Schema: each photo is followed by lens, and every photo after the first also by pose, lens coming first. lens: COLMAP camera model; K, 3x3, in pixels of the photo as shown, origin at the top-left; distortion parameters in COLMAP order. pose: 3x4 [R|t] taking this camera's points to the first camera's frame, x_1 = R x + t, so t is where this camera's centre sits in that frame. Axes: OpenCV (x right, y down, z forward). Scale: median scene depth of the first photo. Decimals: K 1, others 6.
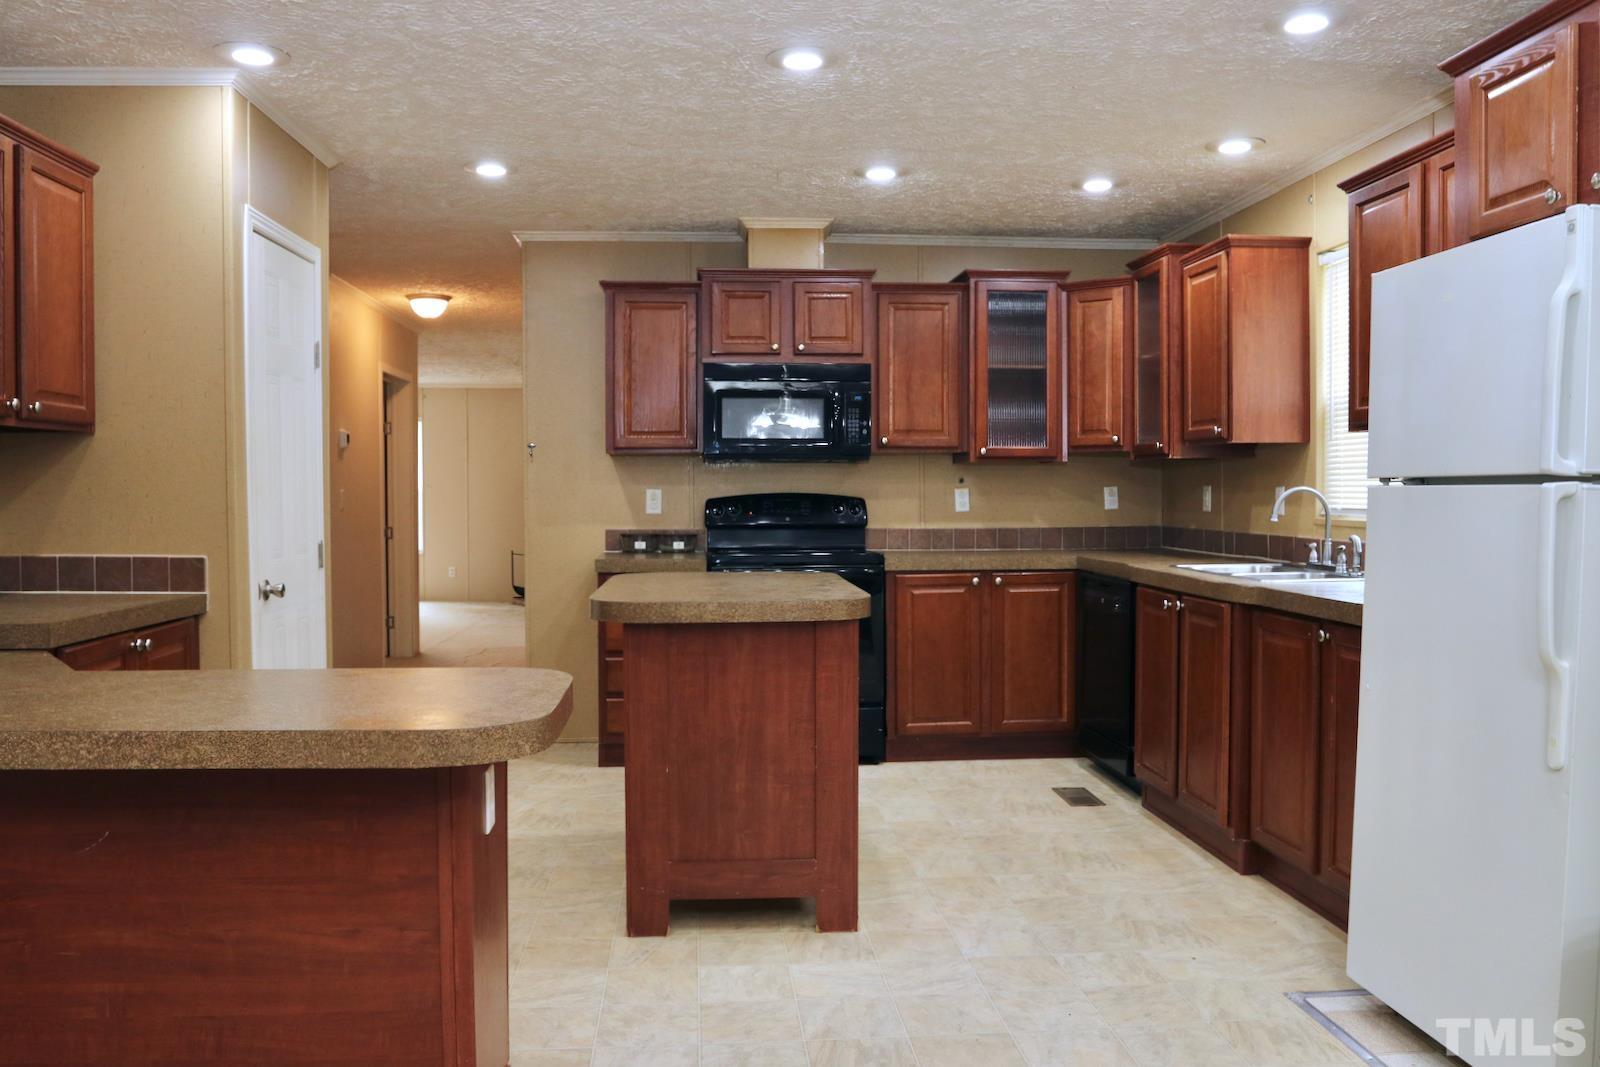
lens RADIAL K [[1266.3, 0, 778.8], [0, 1266.3, 533.0], [0, 0, 1]] dist [-0.089014, 0.050722]
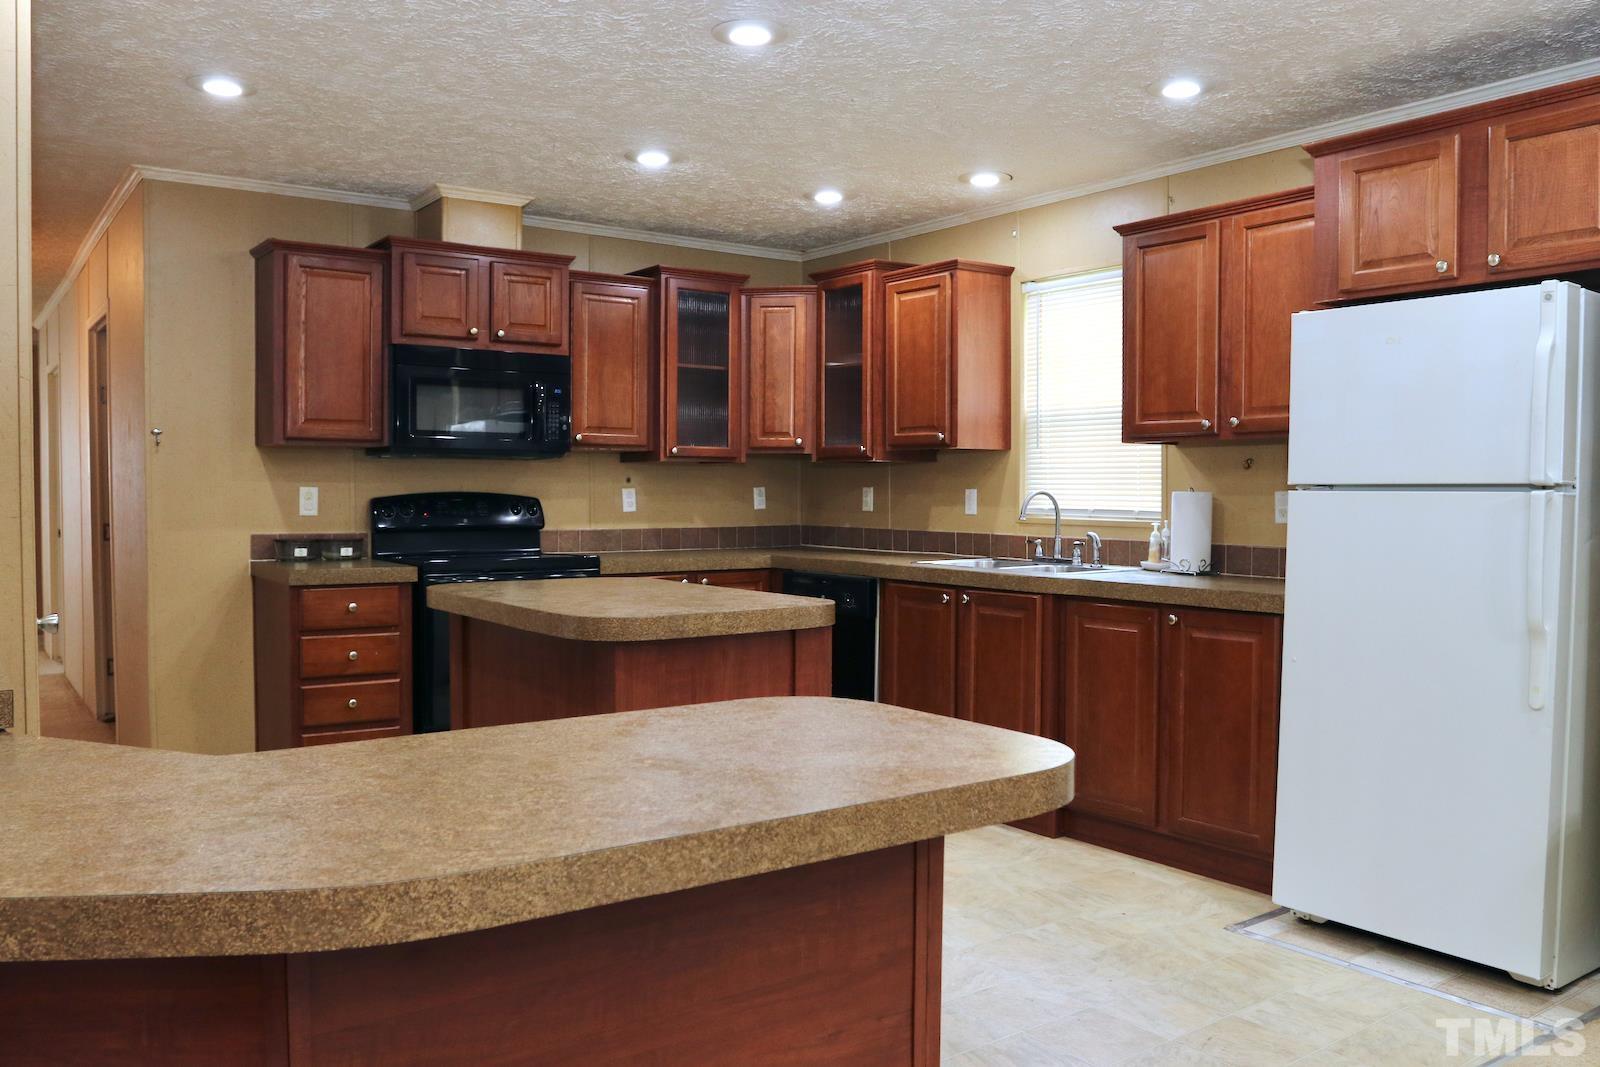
lens RADIAL K [[1266.3, 0, 778.8], [0, 1266.3, 533.0], [0, 0, 1]] dist [-0.089014, 0.050722]
pose [[0.853105, -0.010986, 0.521623, -0.291715], [0.010334, 0.999938, 0.004159, -0.003866], [-0.521637, 0.001843, 0.853166, 0.118370]]
